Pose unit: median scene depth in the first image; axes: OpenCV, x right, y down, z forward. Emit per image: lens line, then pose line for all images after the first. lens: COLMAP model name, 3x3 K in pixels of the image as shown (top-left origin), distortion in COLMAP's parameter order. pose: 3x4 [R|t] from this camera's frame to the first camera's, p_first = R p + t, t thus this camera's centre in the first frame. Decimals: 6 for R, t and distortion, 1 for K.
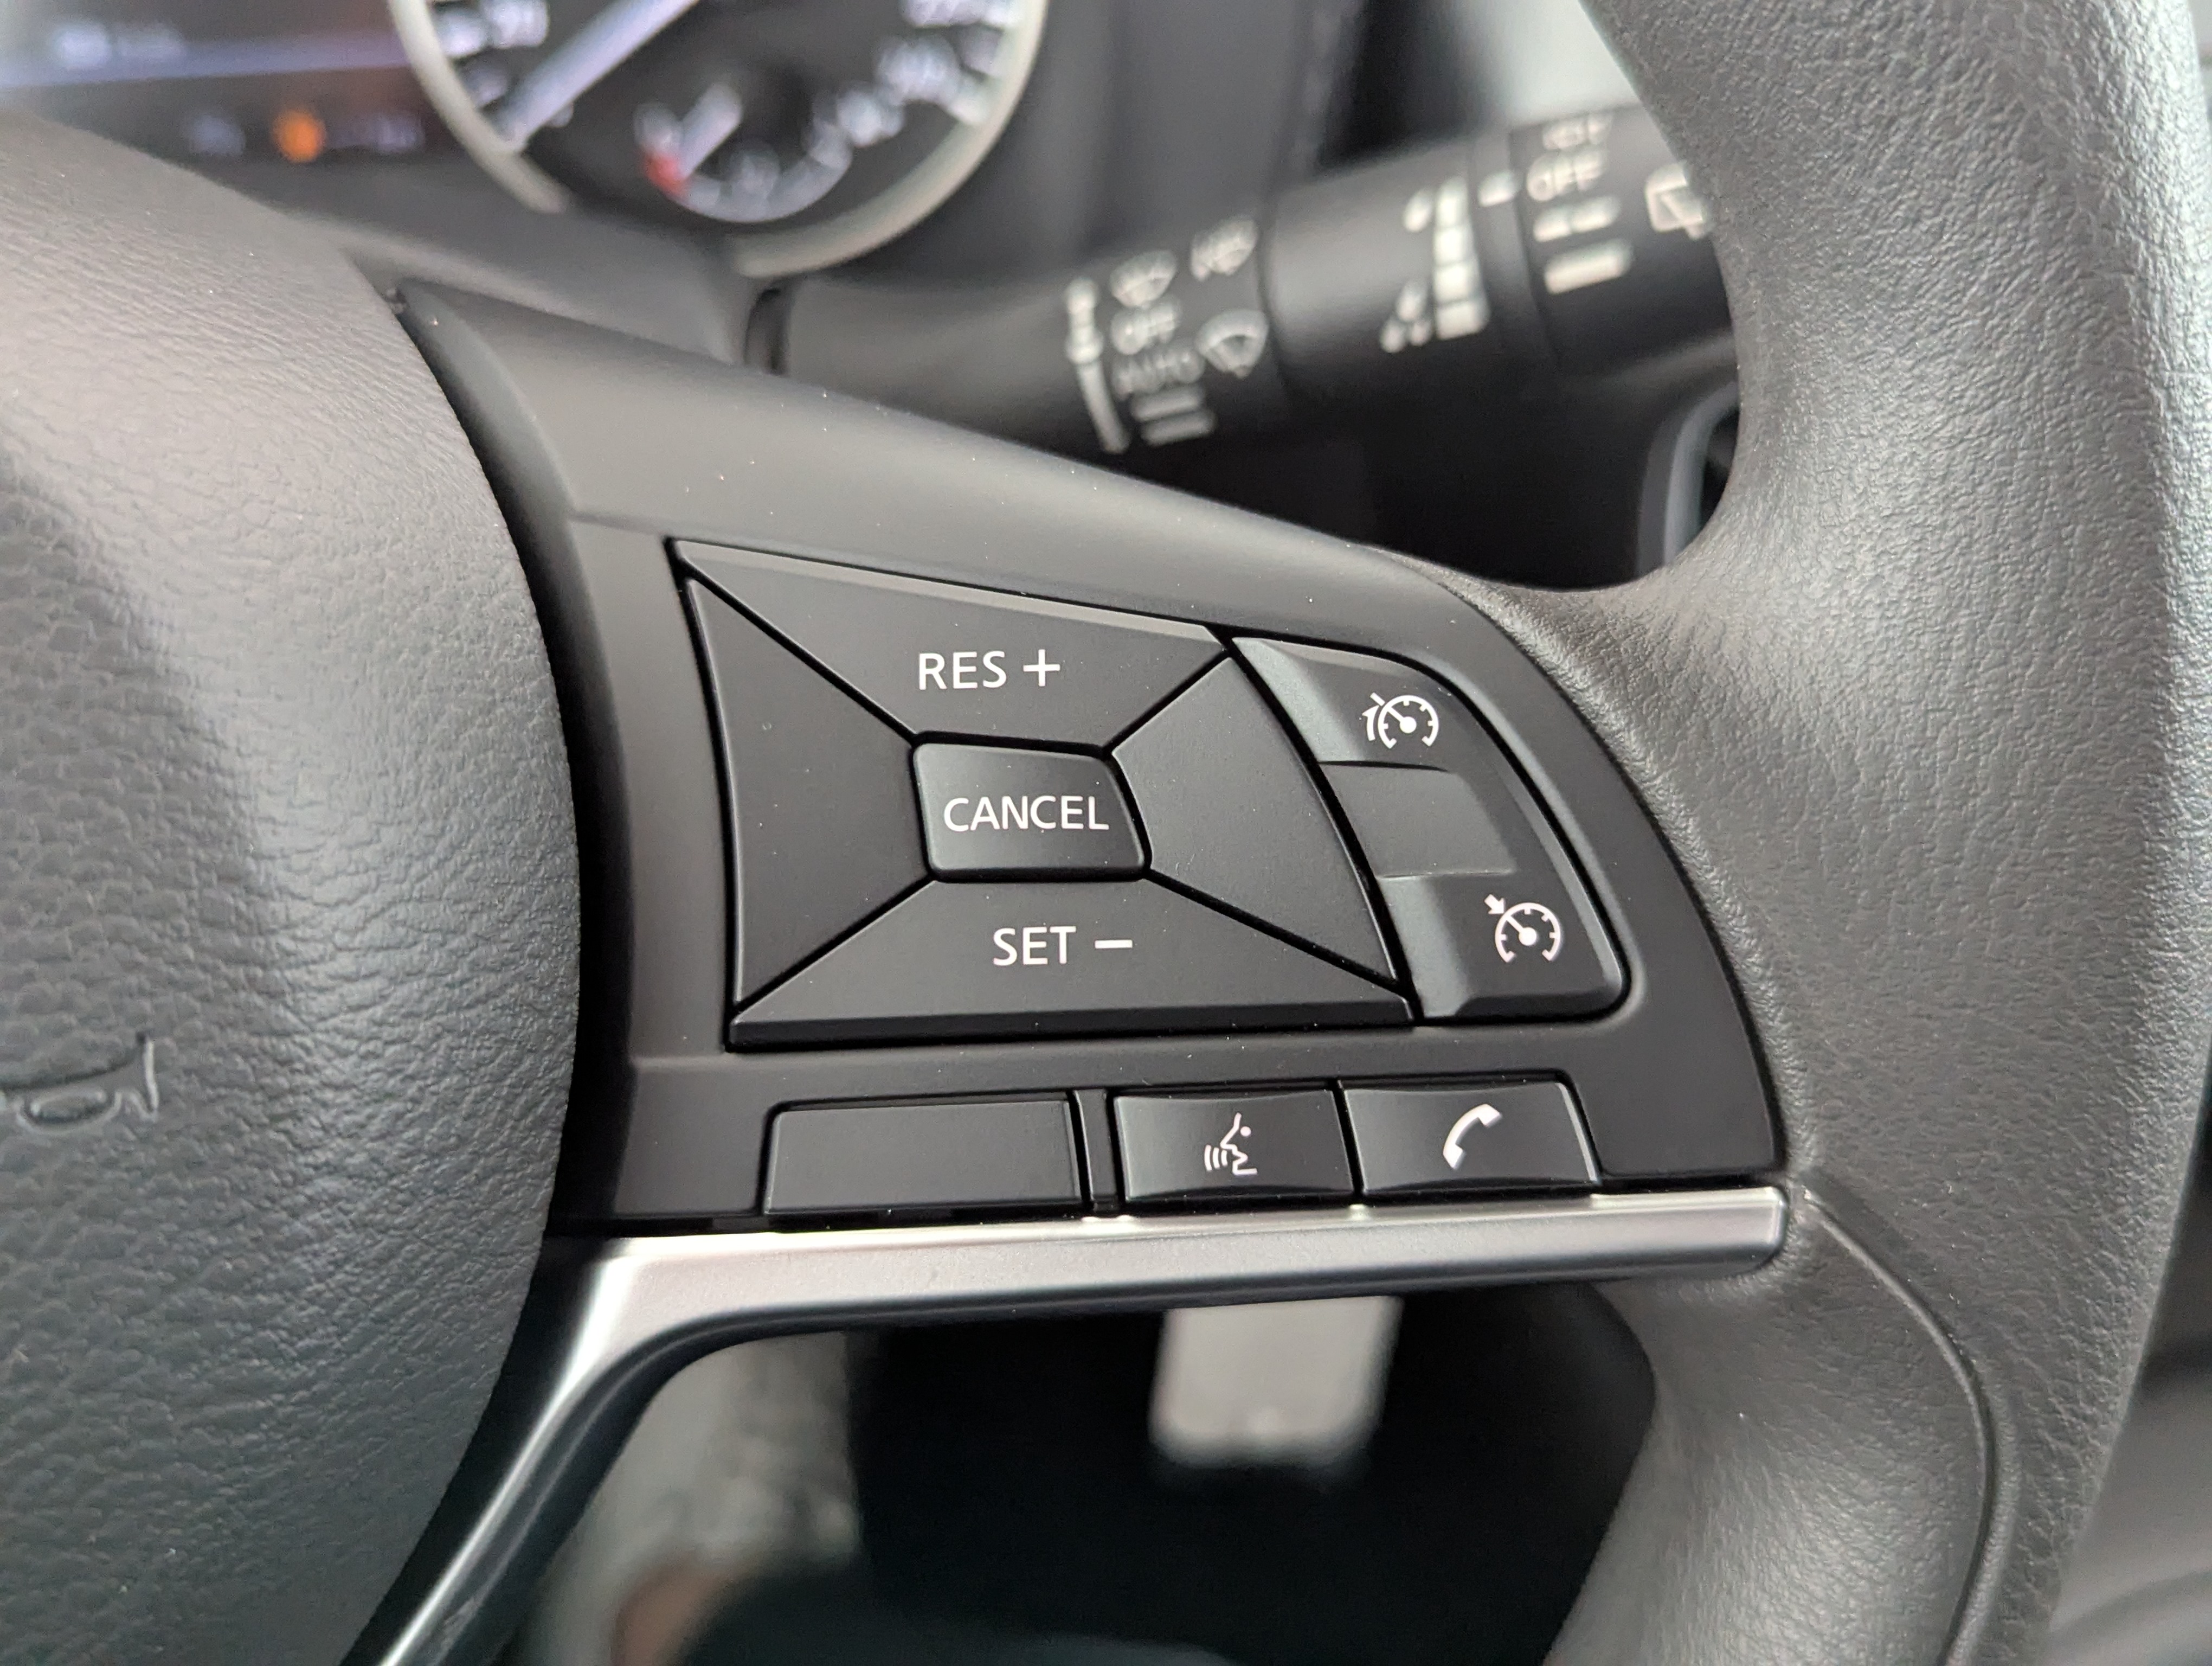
lens RADIAL K [[2260.6, 0, 1089.0], [0, 2260.6, 887.8], [0, 0, 1]] dist [-0.000540, -0.013581]
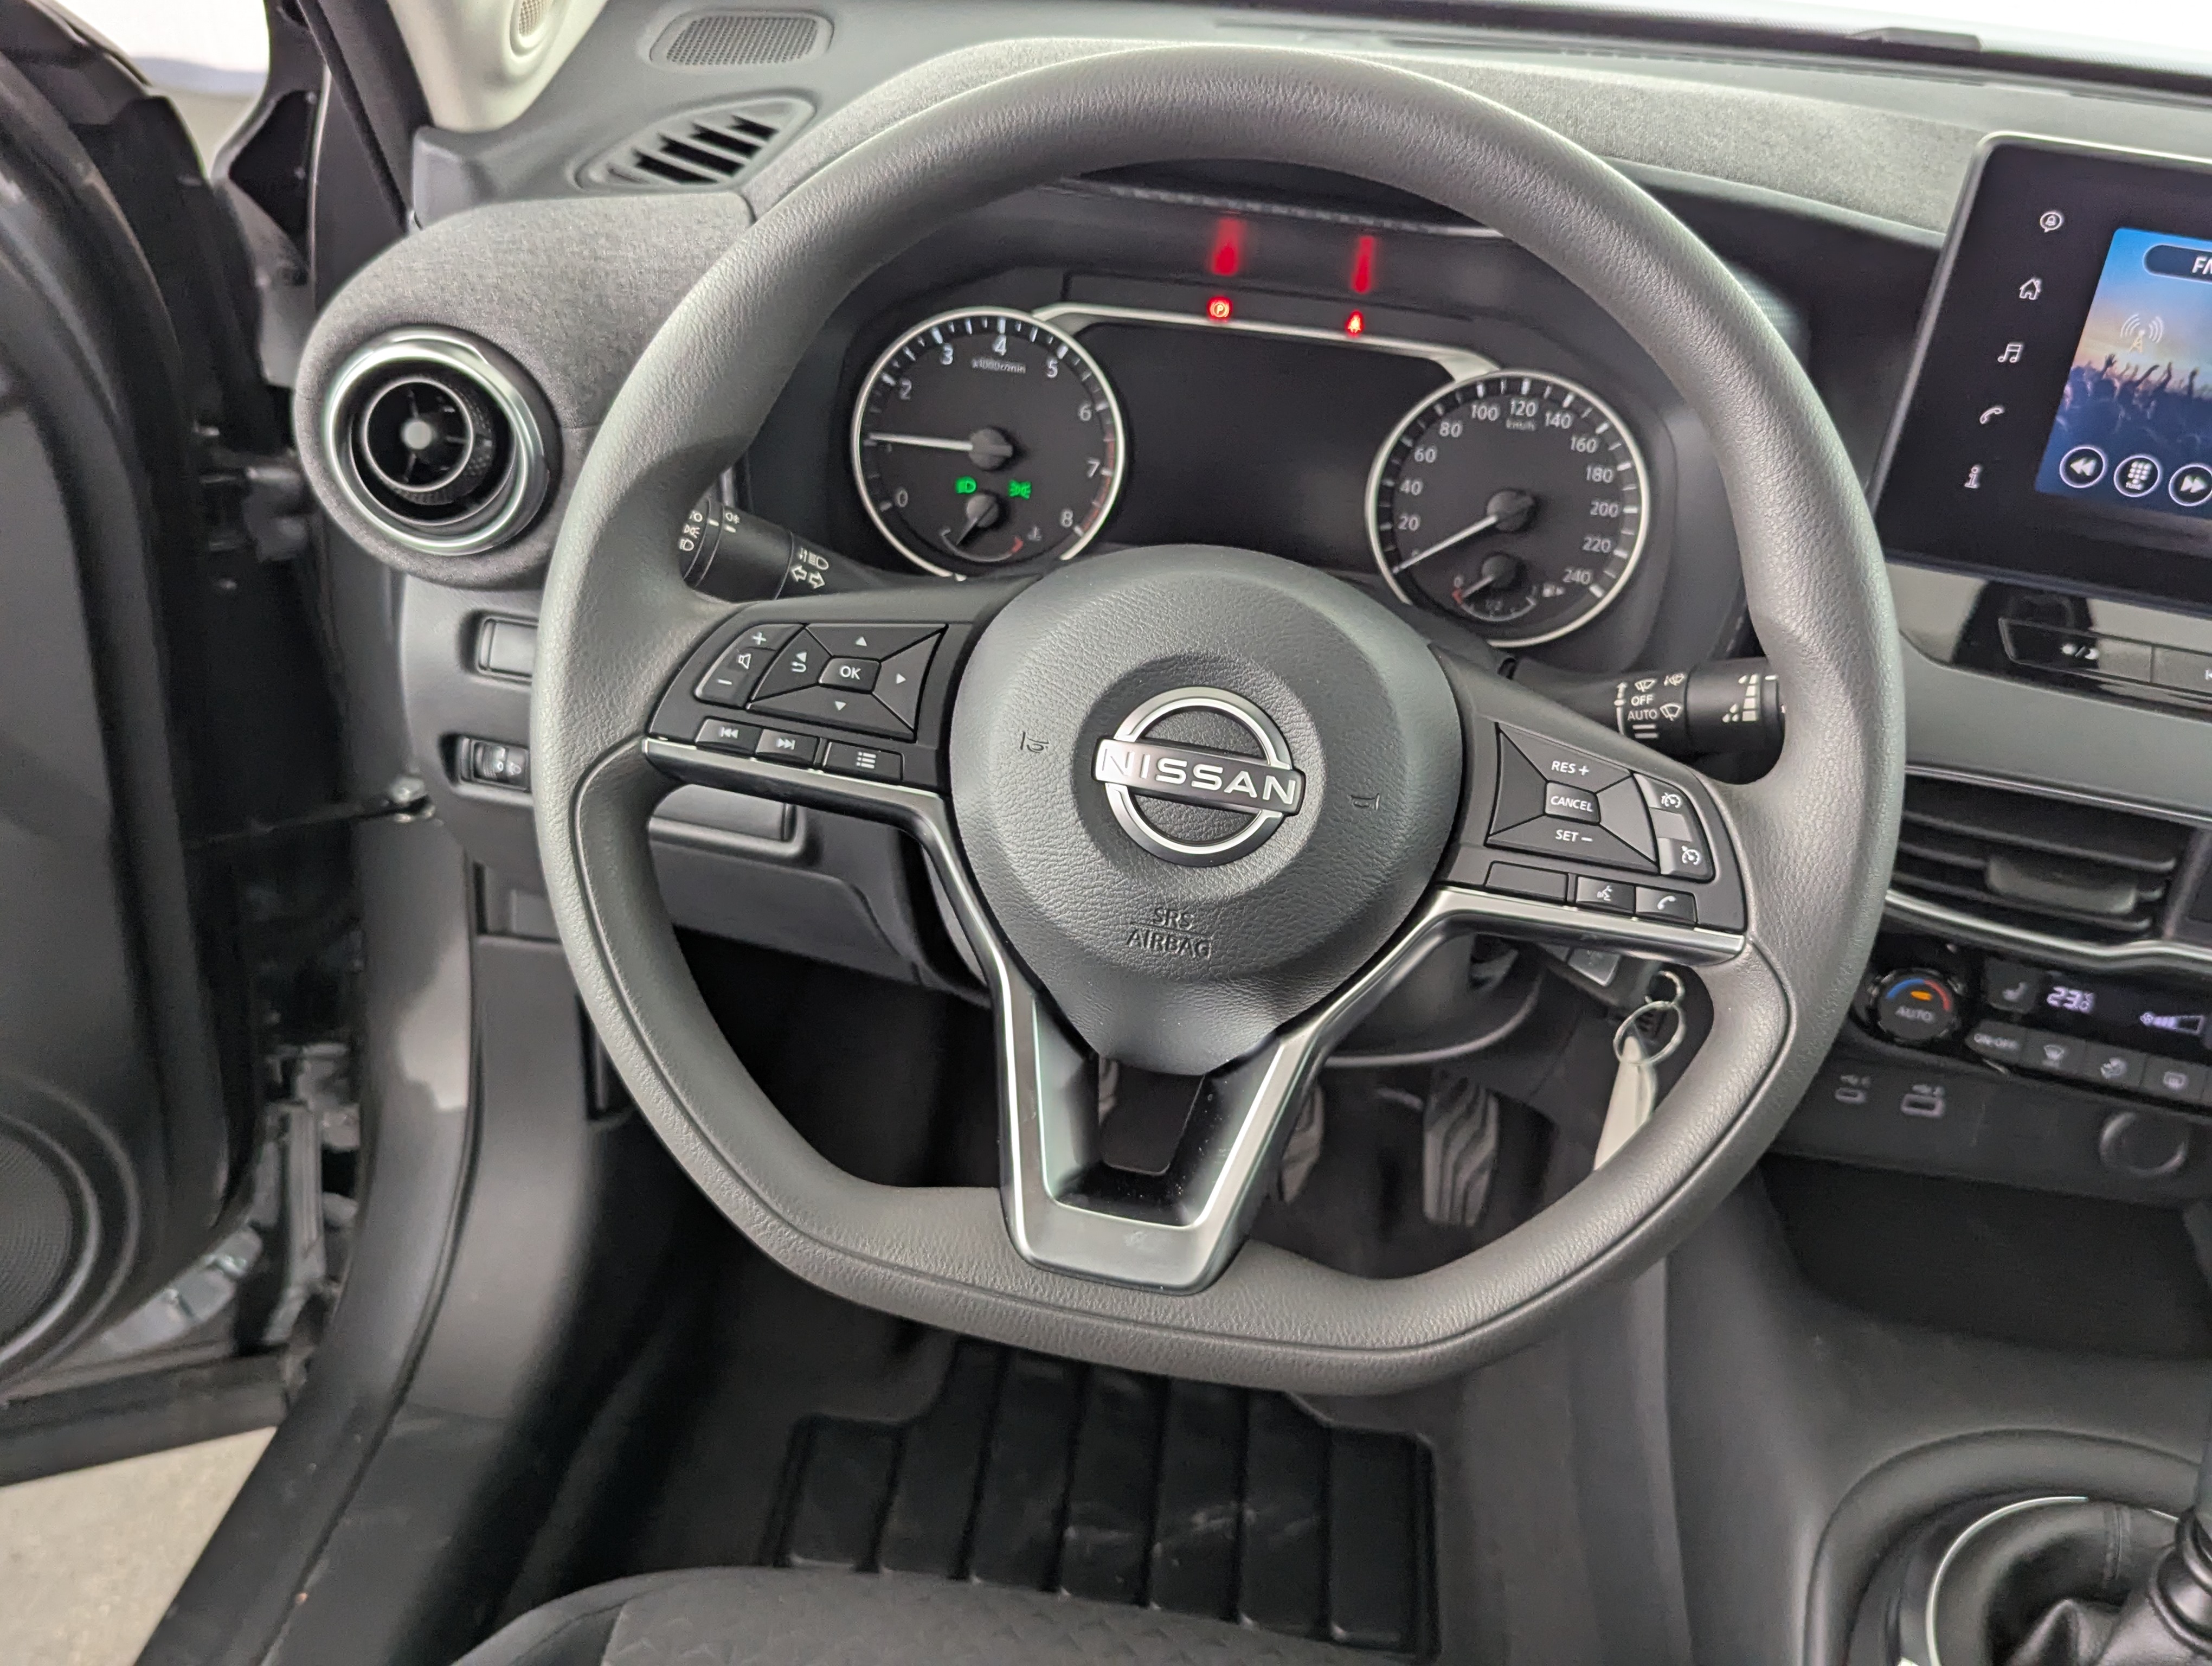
lens RADIAL K [[2086.6, 0, 1106.0], [0, 2086.6, 833.0], [0, 0, 1]] dist [0.020740, 0.003749]
pose [[0.946747, 0.211852, -0.242463, 0.063937], [-0.247477, 0.960526, -0.127066, 0.448437], [0.205972, 0.180303, 0.961804, -1.768665]]
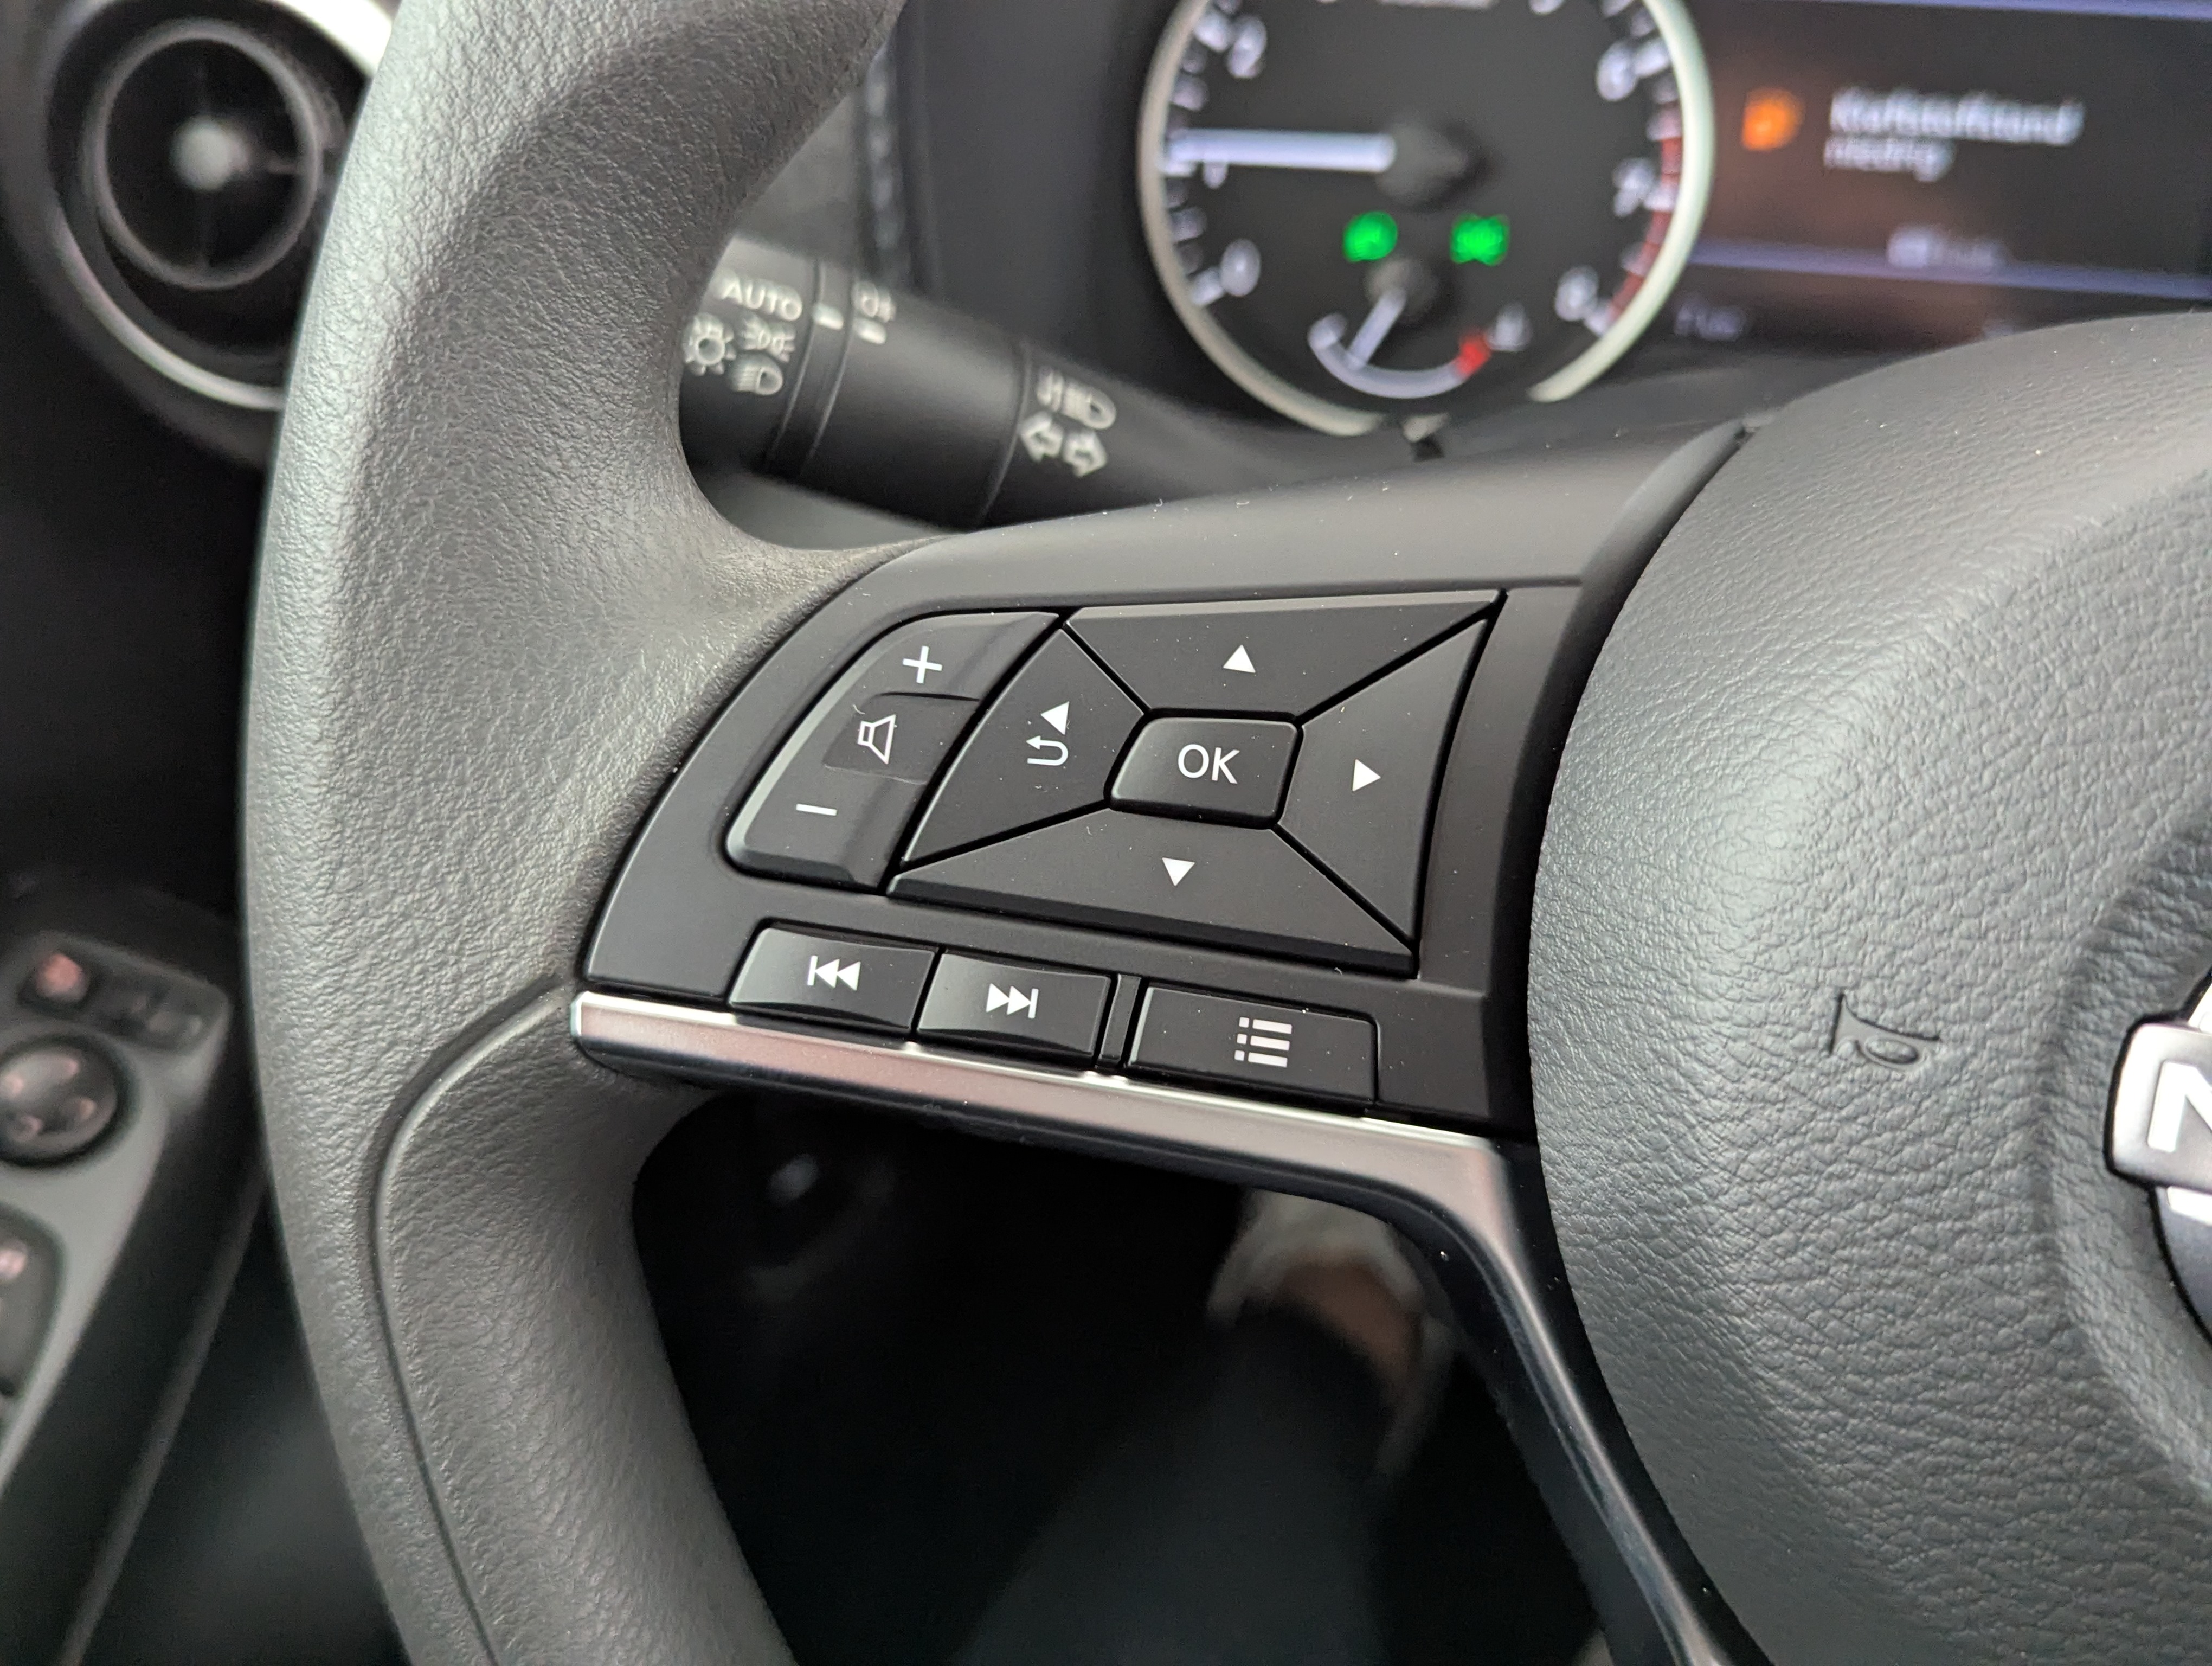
lens RADIAL K [[2260.6, 0, 1089.0], [0, 2260.6, 887.8], [0, 0, 1]] dist [-0.000540, -0.013581]
pose [[0.911419, 0.223909, -0.345225, -0.586439], [-0.243356, 0.969844, -0.013448, 0.102165], [0.331803, 0.096269, 0.938424, -0.324153]]
